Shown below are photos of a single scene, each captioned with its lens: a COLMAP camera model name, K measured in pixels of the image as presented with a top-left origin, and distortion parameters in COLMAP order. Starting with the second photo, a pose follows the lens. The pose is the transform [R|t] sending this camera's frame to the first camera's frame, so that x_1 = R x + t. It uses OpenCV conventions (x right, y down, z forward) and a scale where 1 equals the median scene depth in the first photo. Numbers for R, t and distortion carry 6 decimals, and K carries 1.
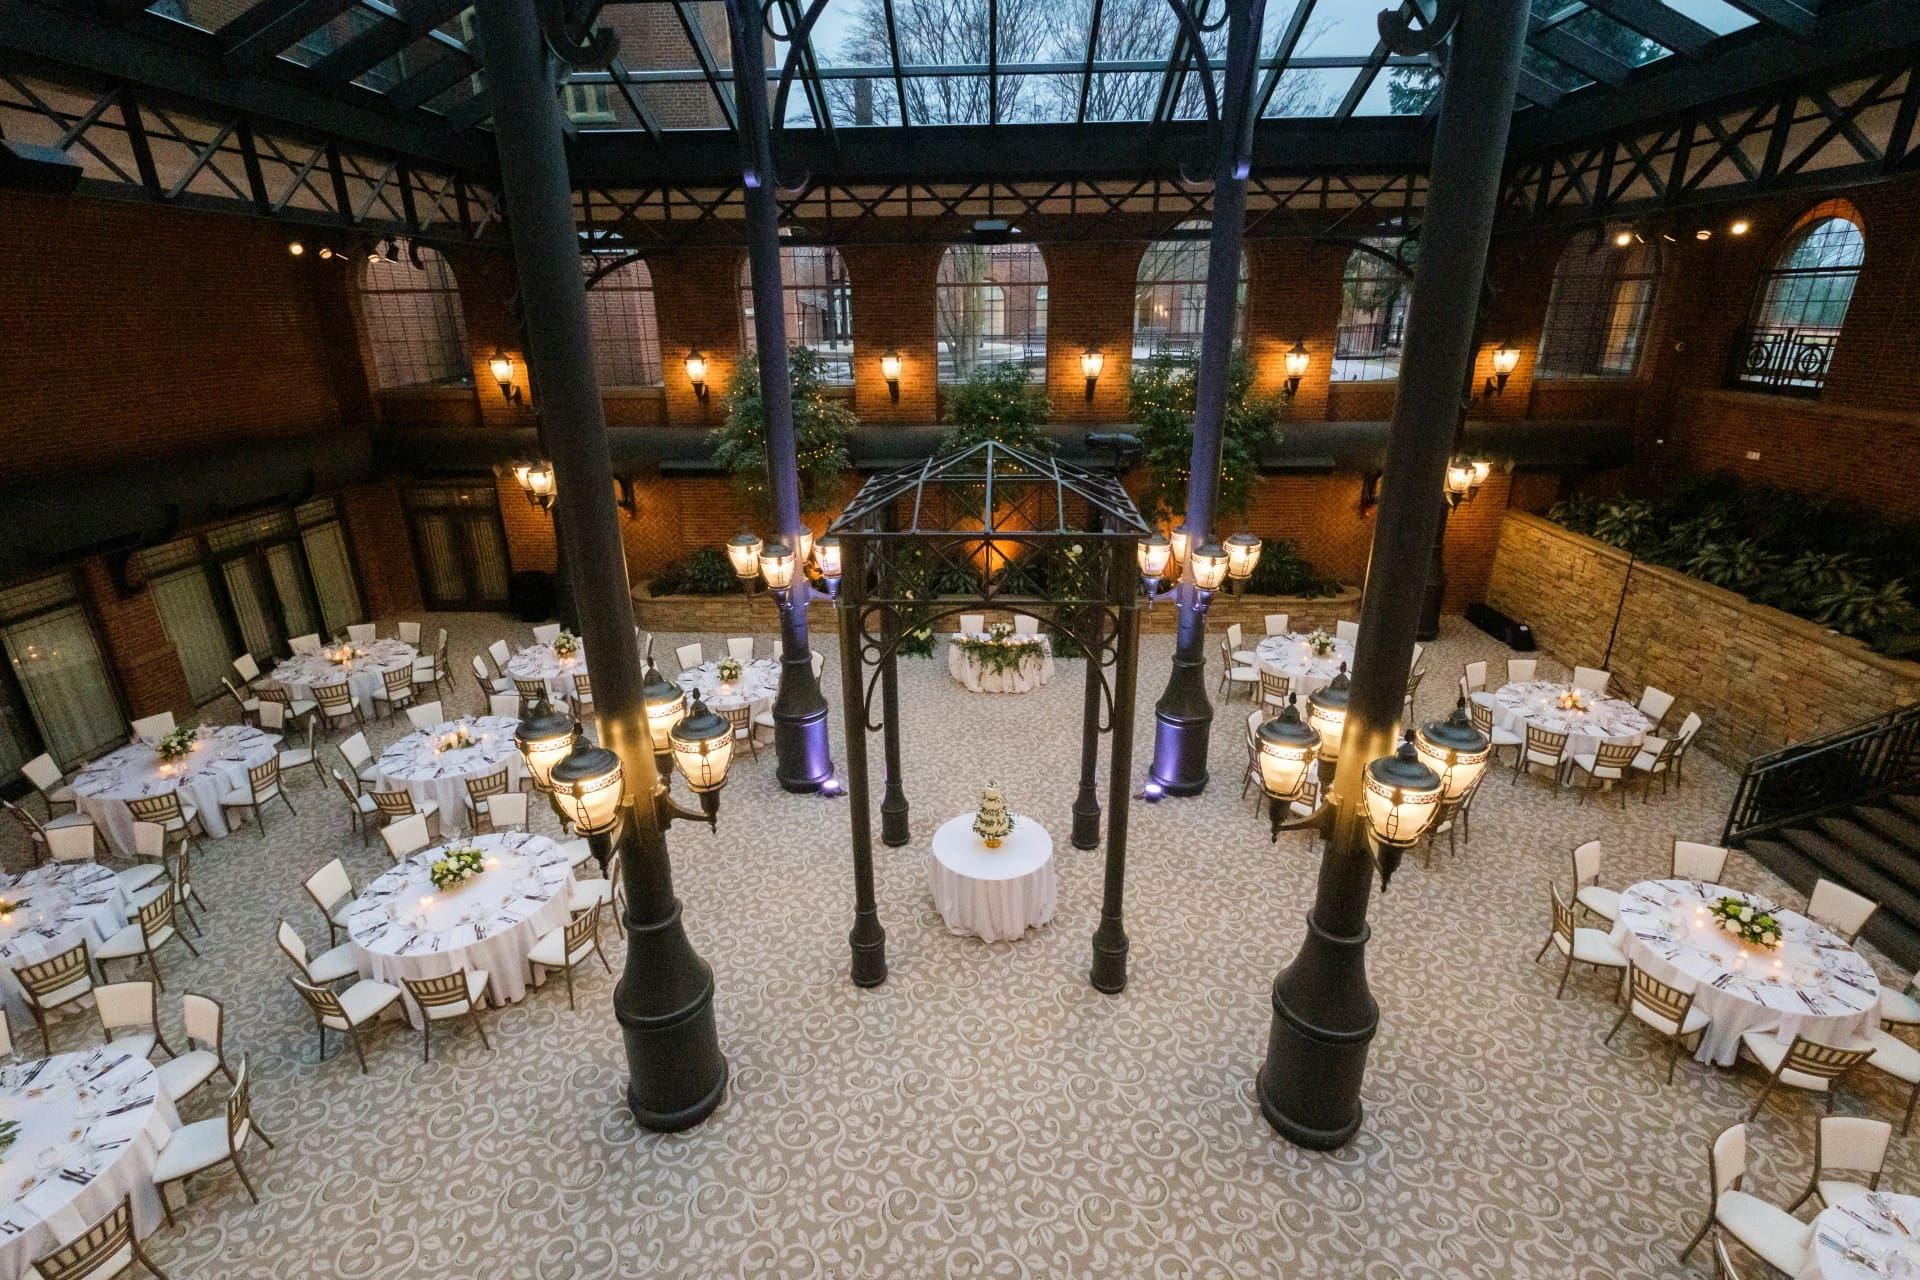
lens RADIAL K [[856.4, 0, 964.9], [0, 856.4, 620.8], [0, 0, 1]] dist [-0.000297, -0.001746]
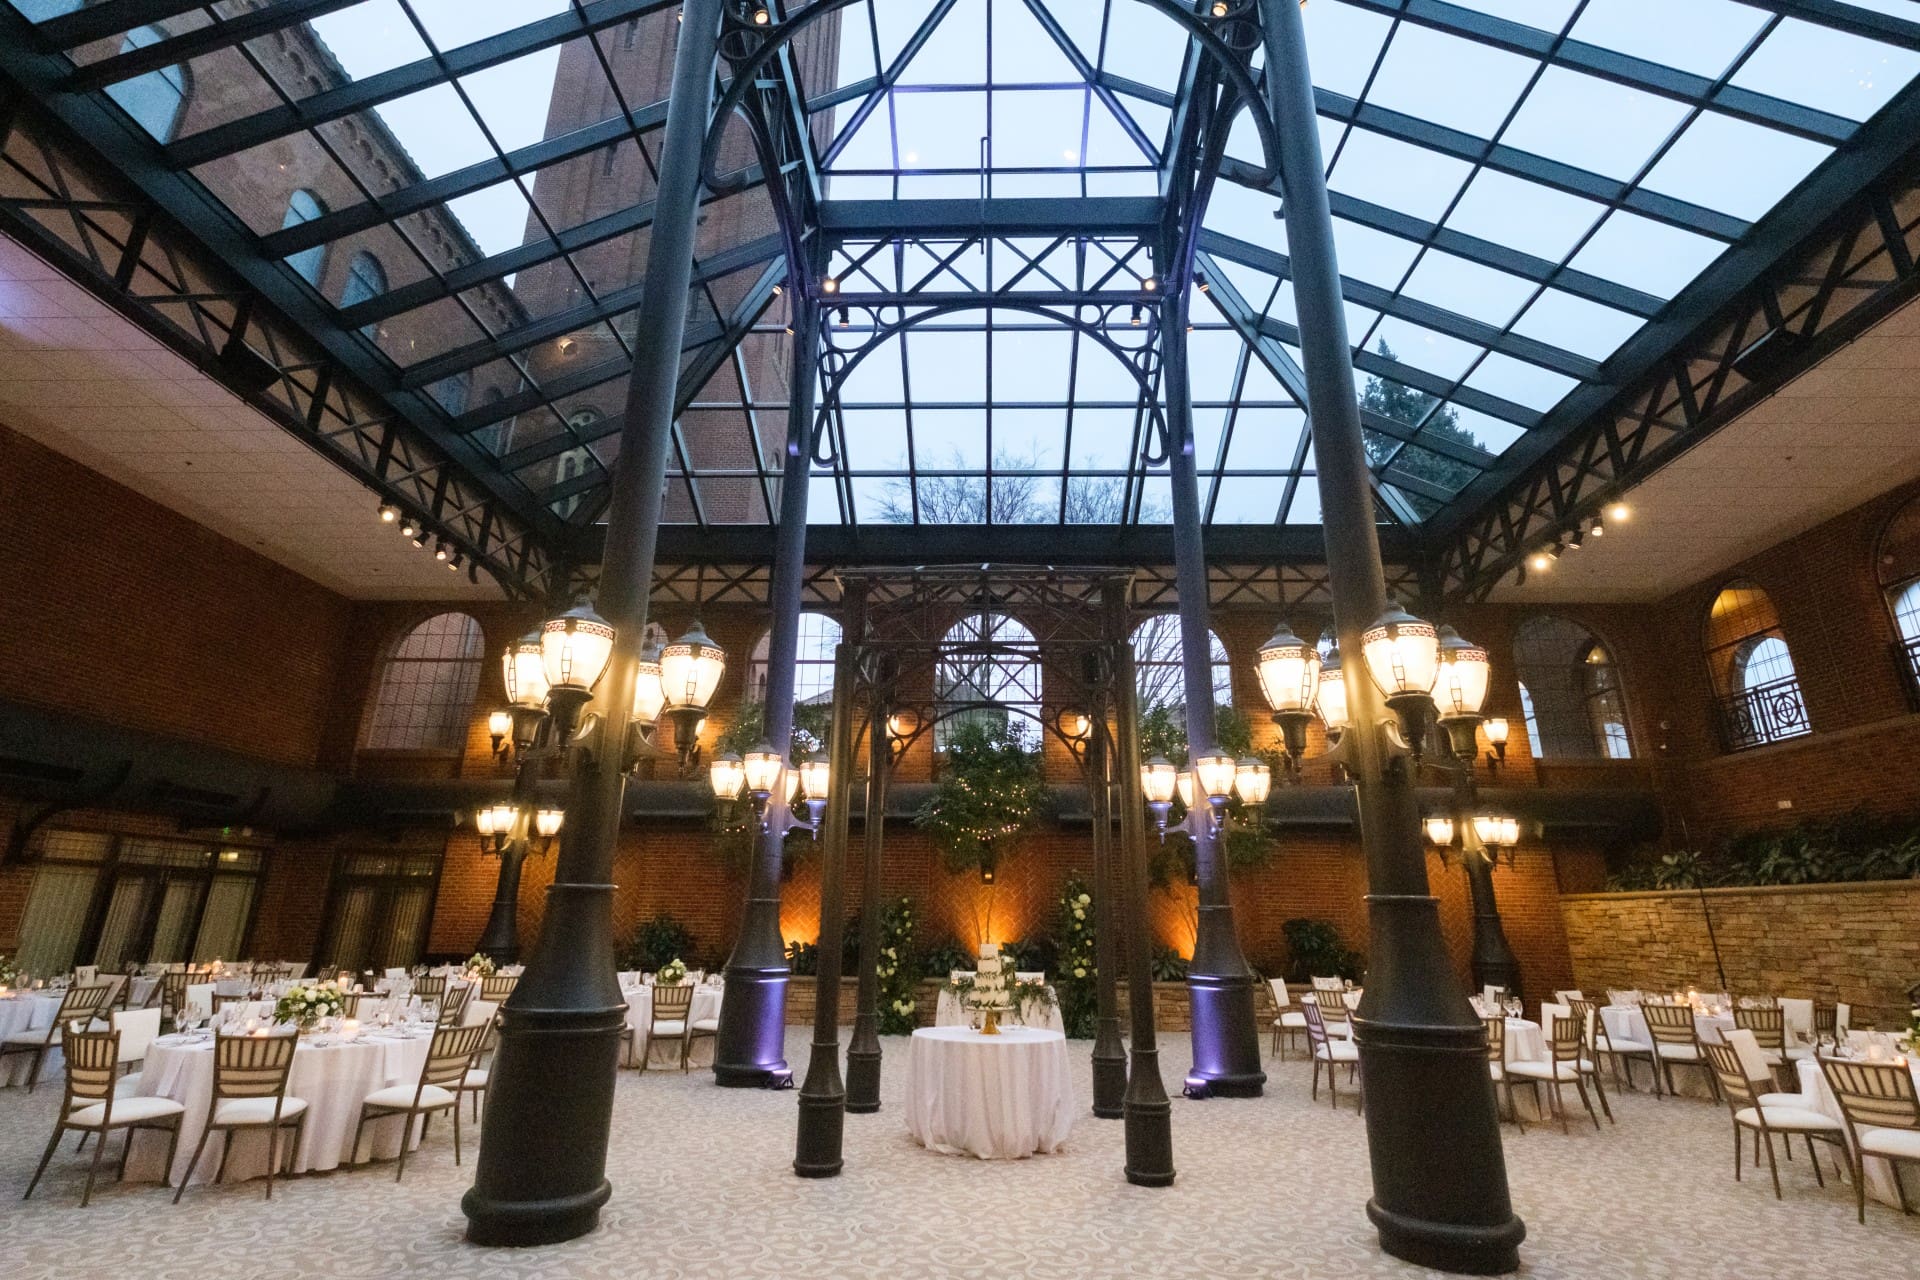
lens RADIAL K [[937.6, 0, 964.3], [0, 937.6, 576.1], [0, 0, 1]] dist [0.006831, -0.005908]
pose [[0.999772, 0.021292, -0.001291, 0.001065], [-0.017238, 0.770789, -0.636857, 0.307874], [-0.012565, 0.636735, 0.770981, 0.041154]]
